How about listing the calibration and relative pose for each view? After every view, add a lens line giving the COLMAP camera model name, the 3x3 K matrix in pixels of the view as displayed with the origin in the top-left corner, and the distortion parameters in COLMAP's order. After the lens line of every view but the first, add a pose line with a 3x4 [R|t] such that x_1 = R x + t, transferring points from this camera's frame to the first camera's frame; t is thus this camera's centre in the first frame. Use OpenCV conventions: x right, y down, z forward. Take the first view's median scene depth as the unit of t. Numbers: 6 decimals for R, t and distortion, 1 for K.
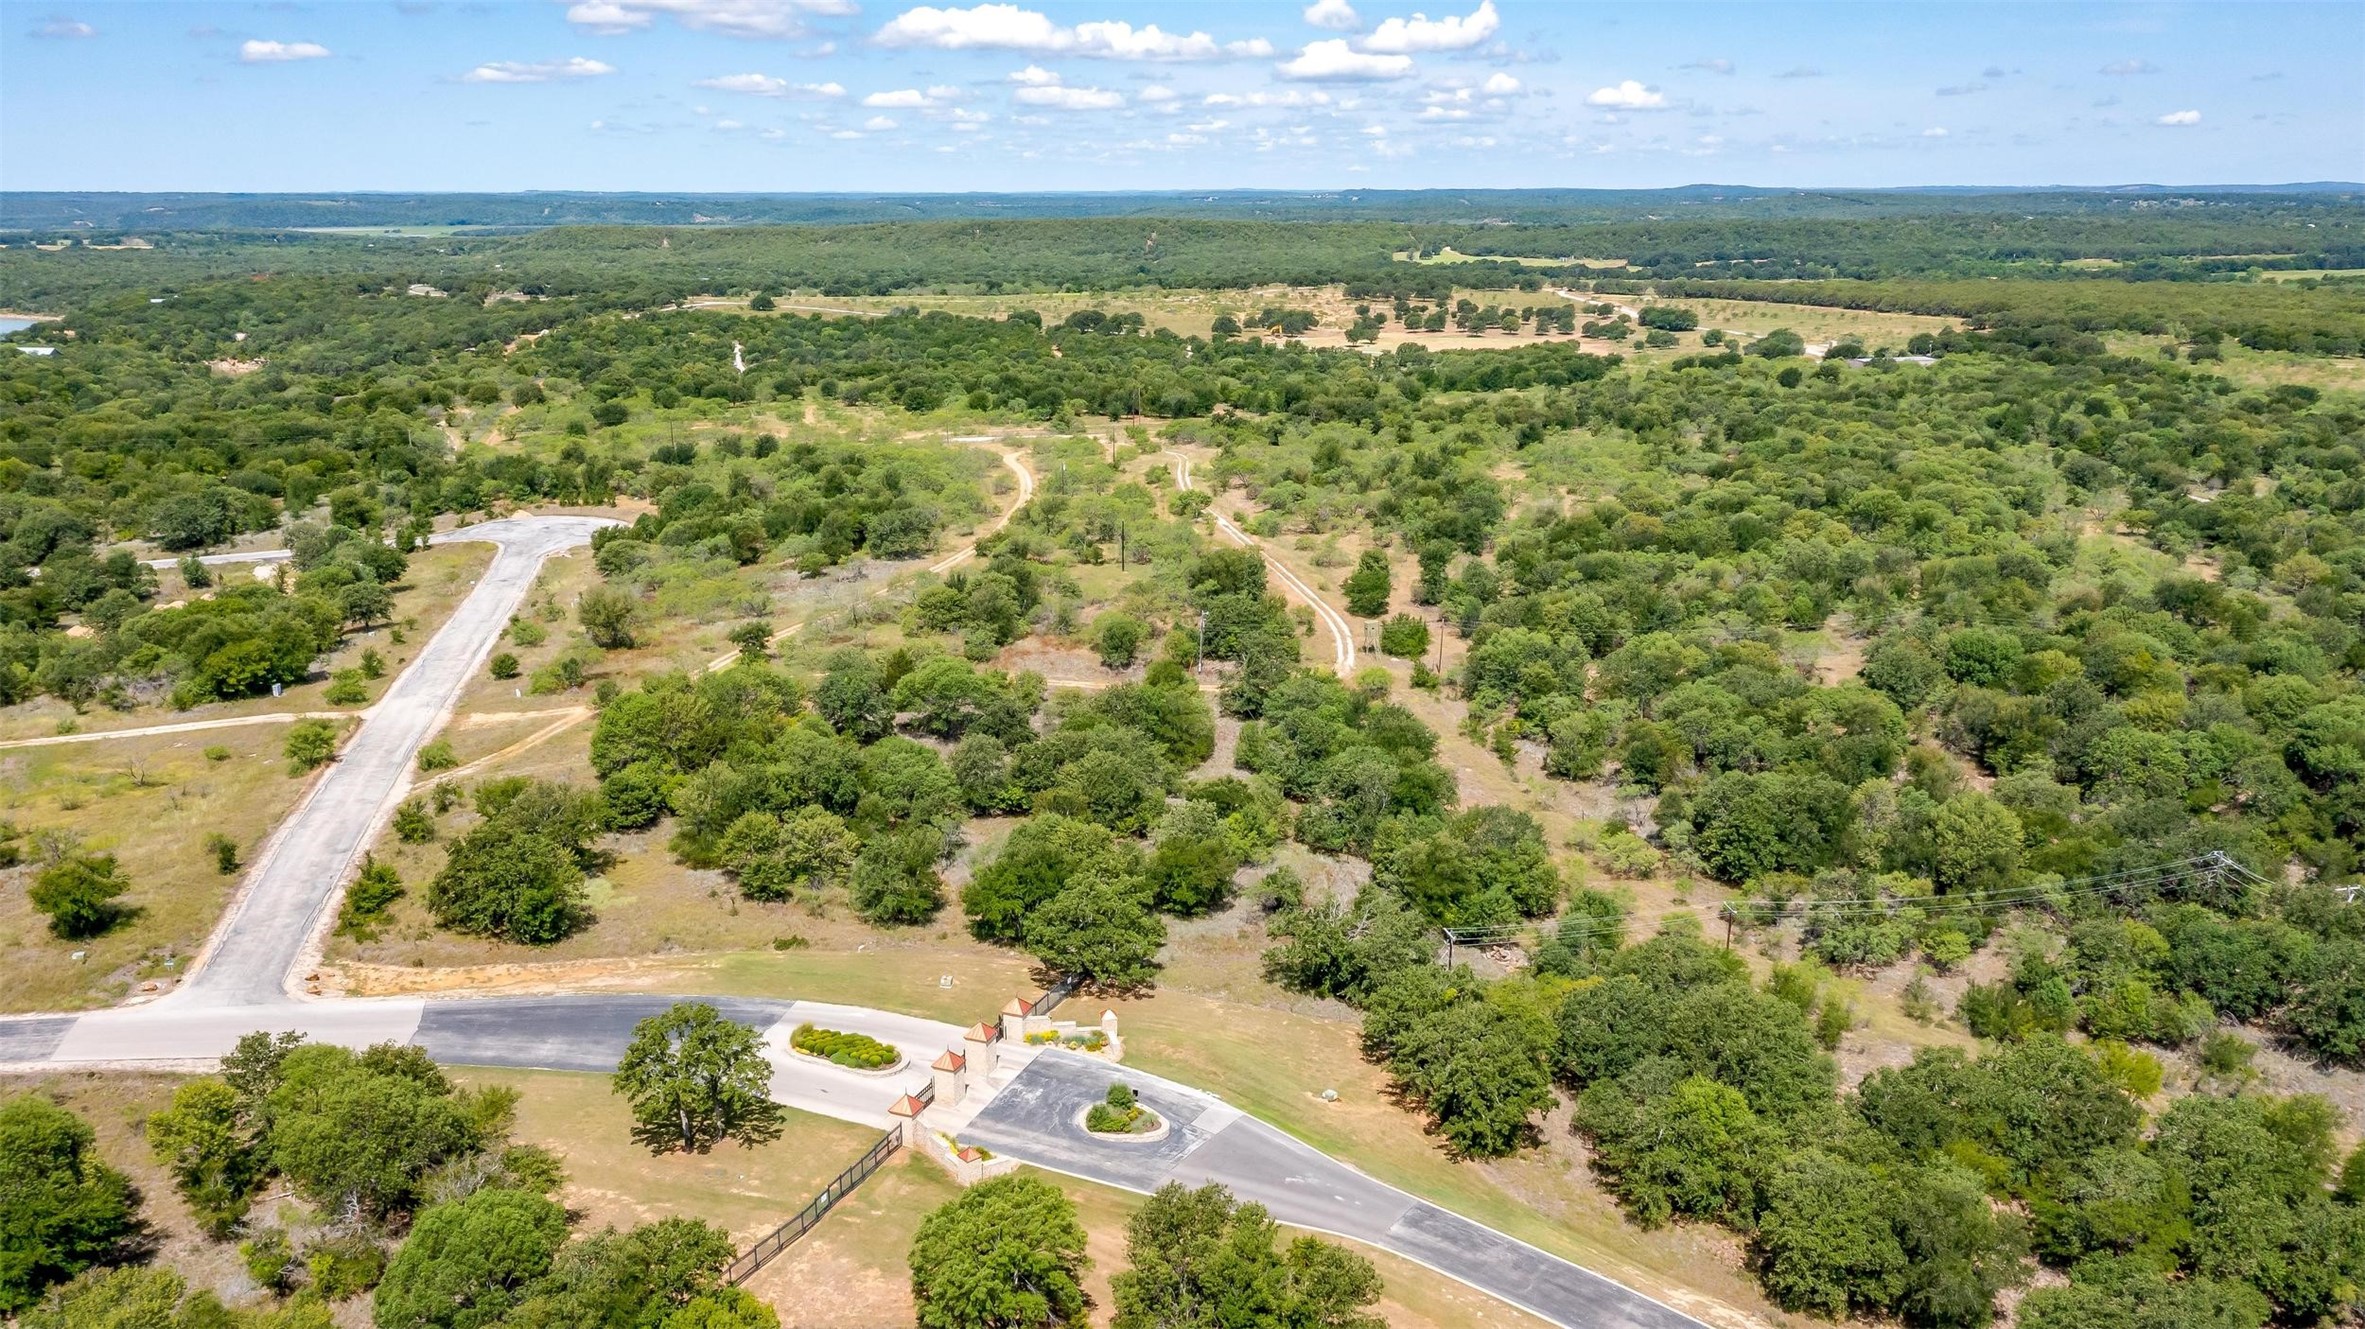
lens RADIAL K [[1905.6, 0, 1190.7], [0, 1905.6, 653.4], [0, 0, 1]] dist [-0.007173, 0.004722]
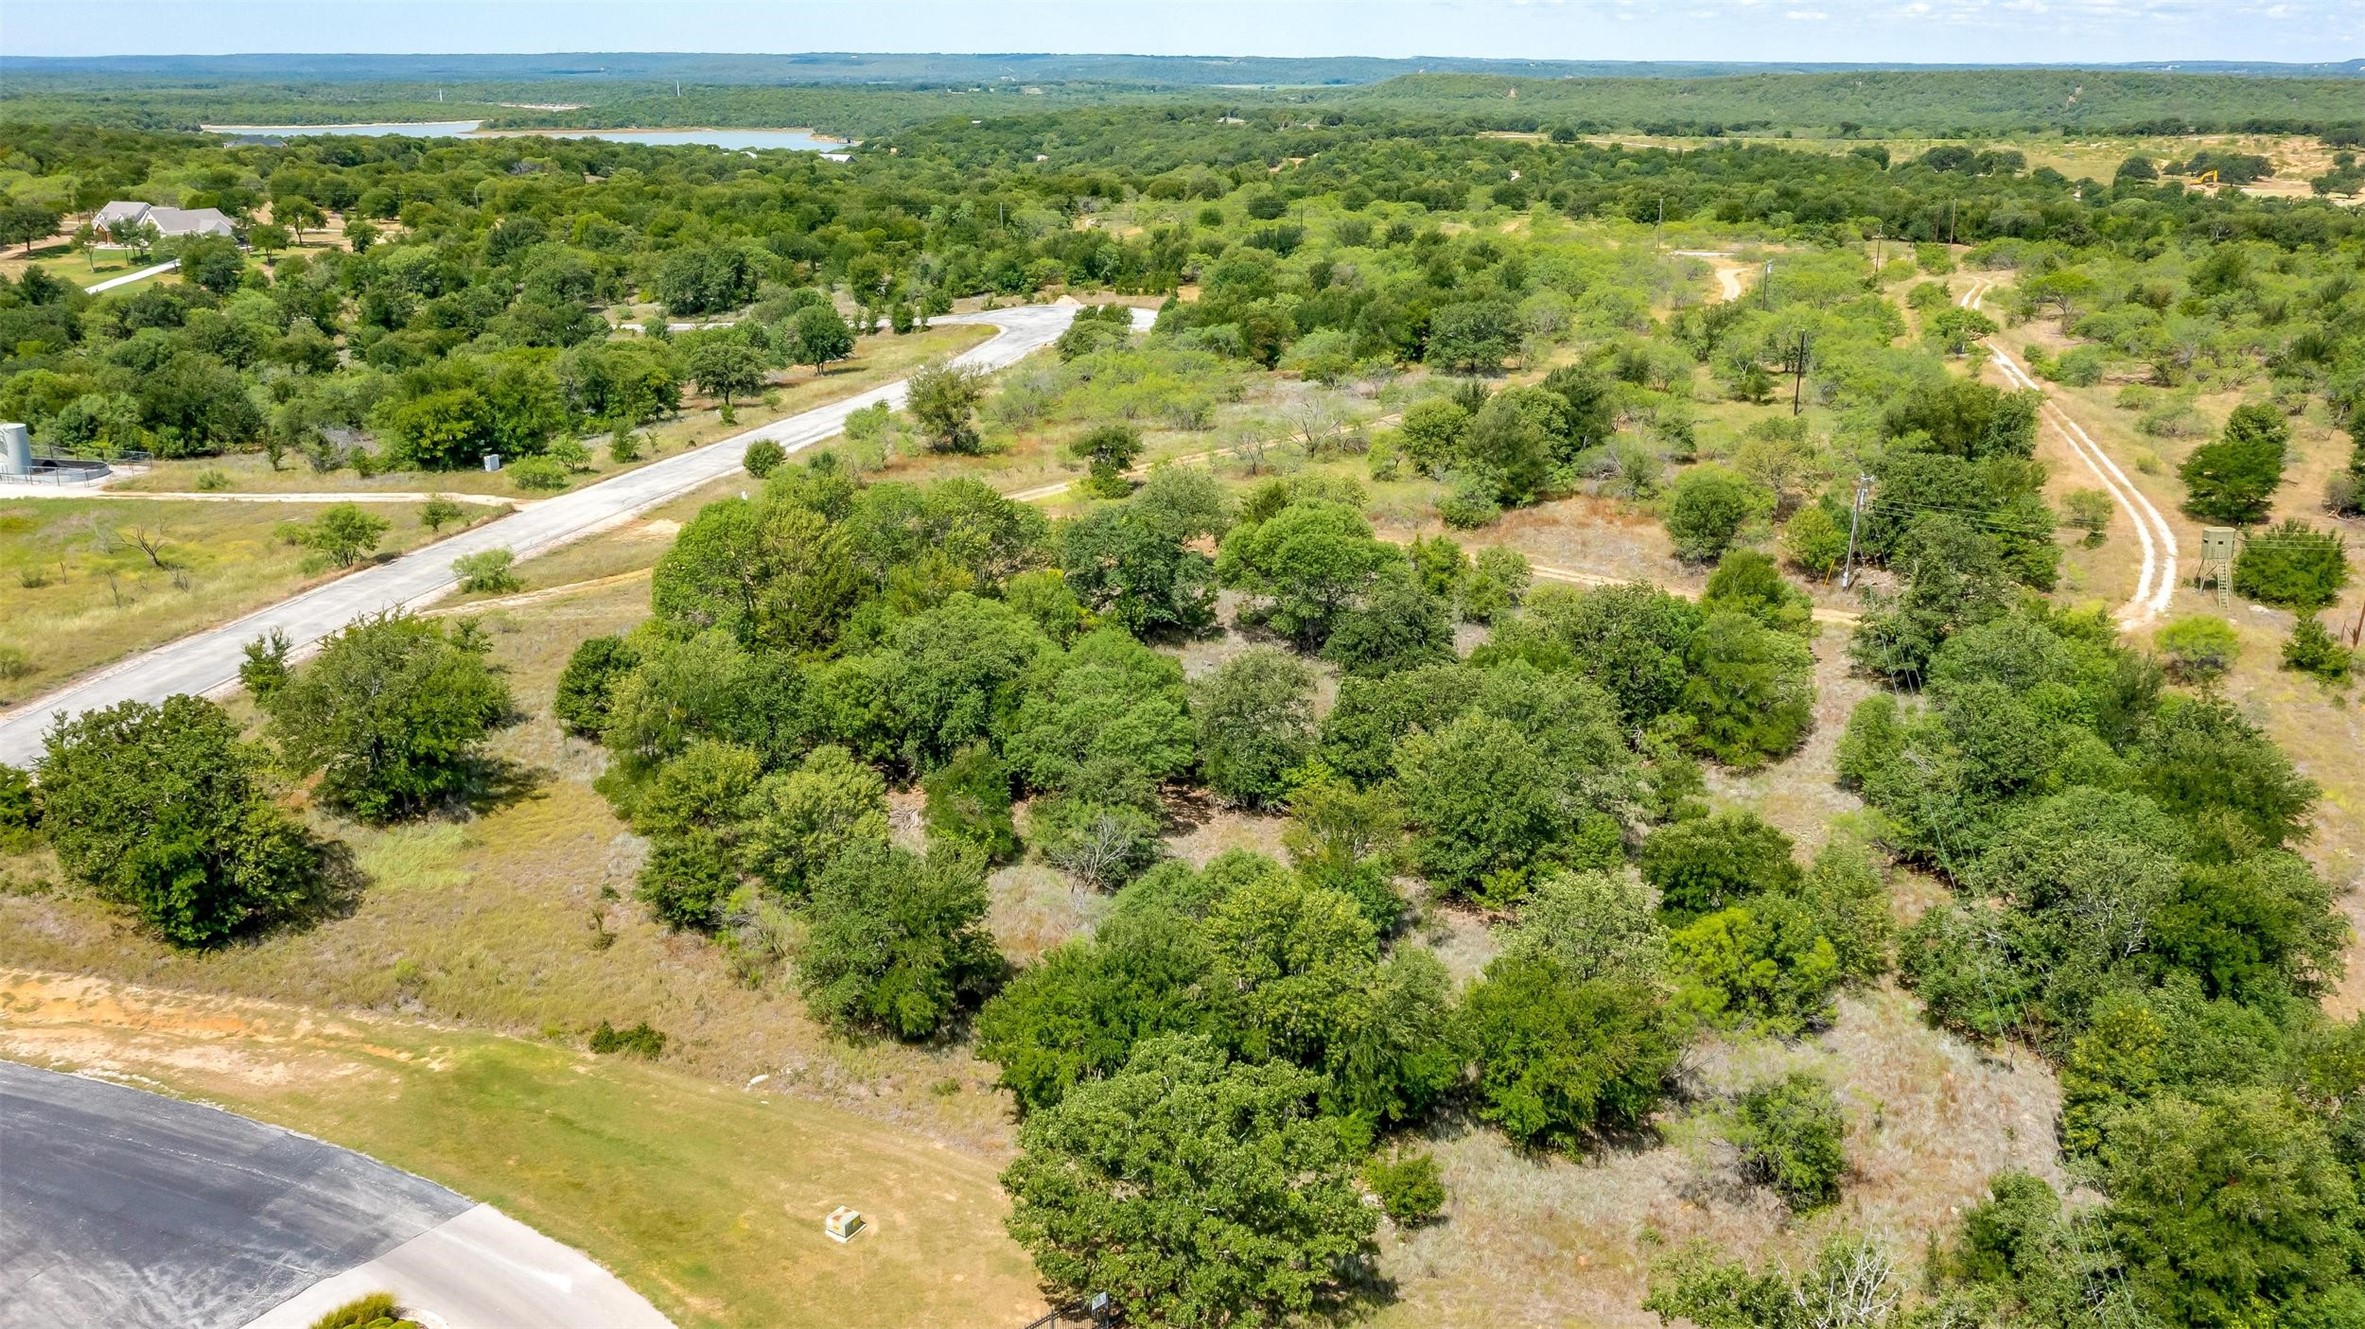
lens RADIAL K [[1905.6, 0, 1190.7], [0, 1905.6, 653.4], [0, 0, 1]] dist [-0.007173, 0.004722]
pose [[0.899976, 0.129876, -0.416143, 0.057156], [-0.105621, 0.991110, 0.080897, 0.003709], [0.422950, -0.028852, 0.905694, 0.381161]]
